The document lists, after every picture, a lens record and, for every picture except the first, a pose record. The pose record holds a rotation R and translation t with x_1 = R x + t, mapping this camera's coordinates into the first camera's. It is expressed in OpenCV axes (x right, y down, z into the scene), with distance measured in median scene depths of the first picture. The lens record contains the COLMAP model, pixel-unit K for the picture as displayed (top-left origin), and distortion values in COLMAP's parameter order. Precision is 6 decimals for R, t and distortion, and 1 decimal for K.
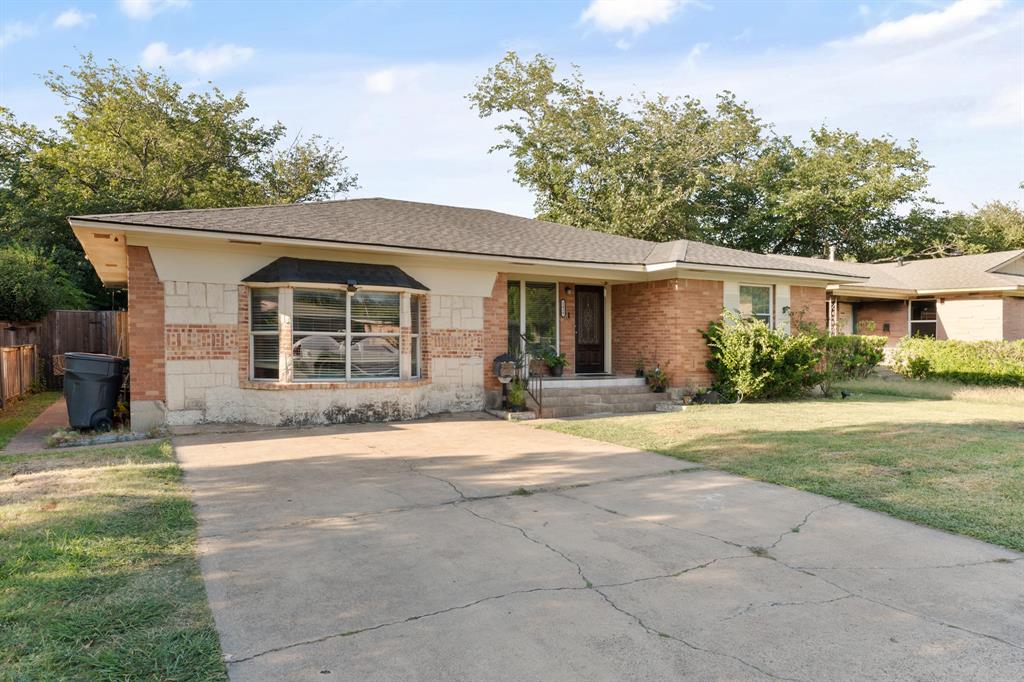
lens RADIAL K [[672.1, 0, 509.6], [0, 672.1, 343.8], [0, 0, 1]] dist [0.009478, -0.000122]
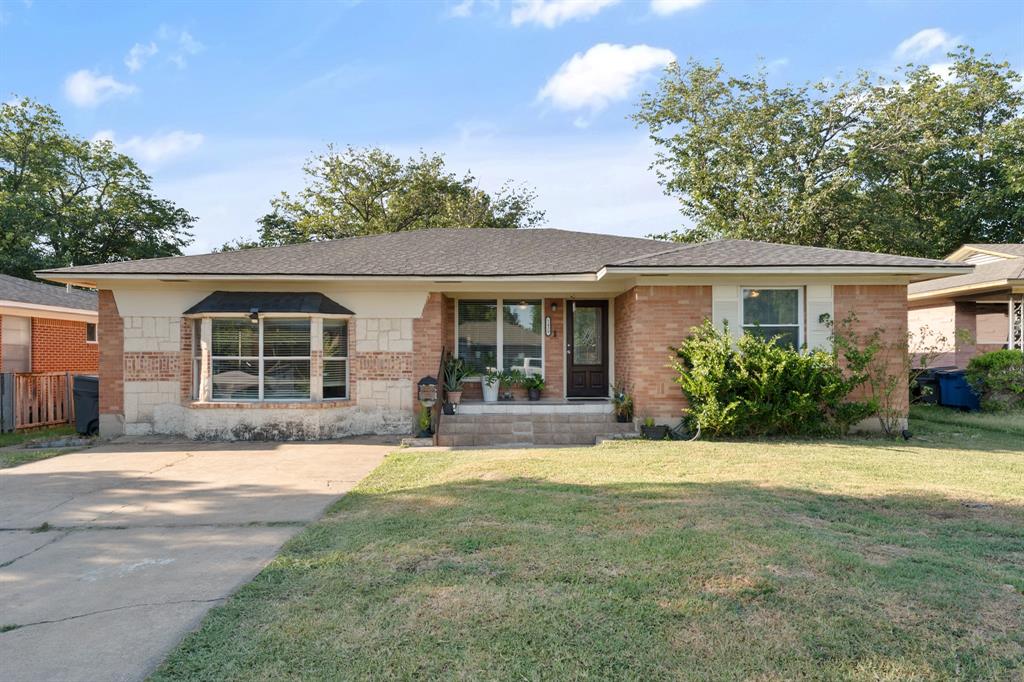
lens RADIAL K [[619.3, 0, 513.4], [0, 619.3, 349.1], [0, 0, 1]] dist [0.004676, -0.001966]
pose [[0.878987, -0.017679, -0.476517, 0.508040], [0.006112, 0.999648, -0.025813, -0.000516], [0.476806, 0.019777, 0.878786, 0.268925]]
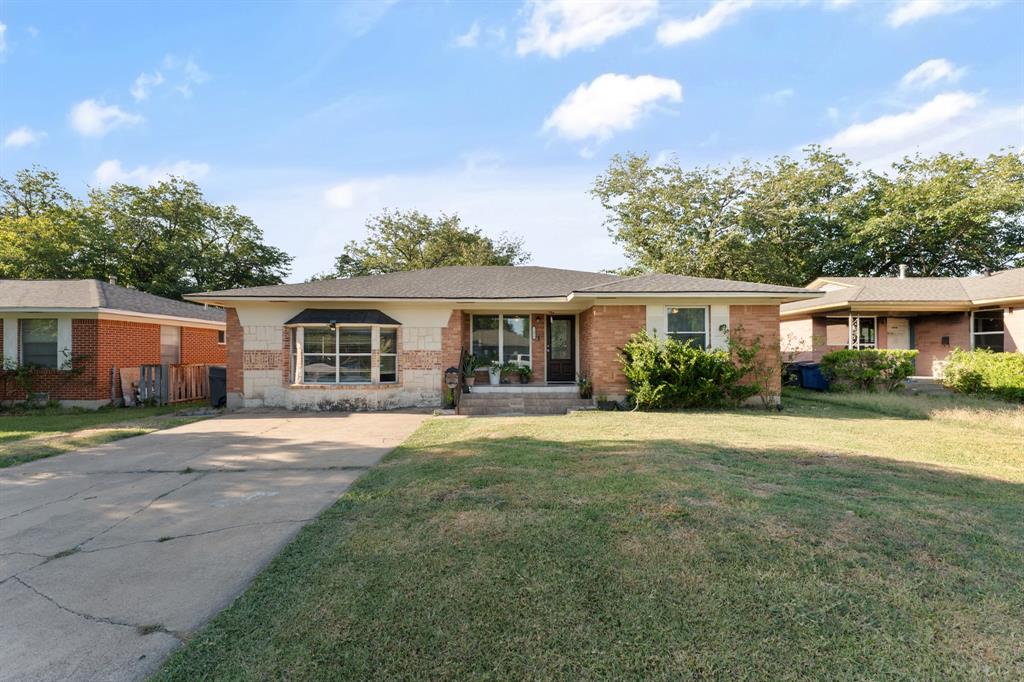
lens RADIAL K [[419.2, 0, 512.1], [0, 419.2, 346.8], [0, 0, 1]] dist [-0.000361, -0.000440]
pose [[0.881210, -0.018377, -0.472368, 0.503362], [0.005726, 0.999586, -0.028206, -0.002161], [0.472691, 0.022151, 0.880950, 0.276741]]
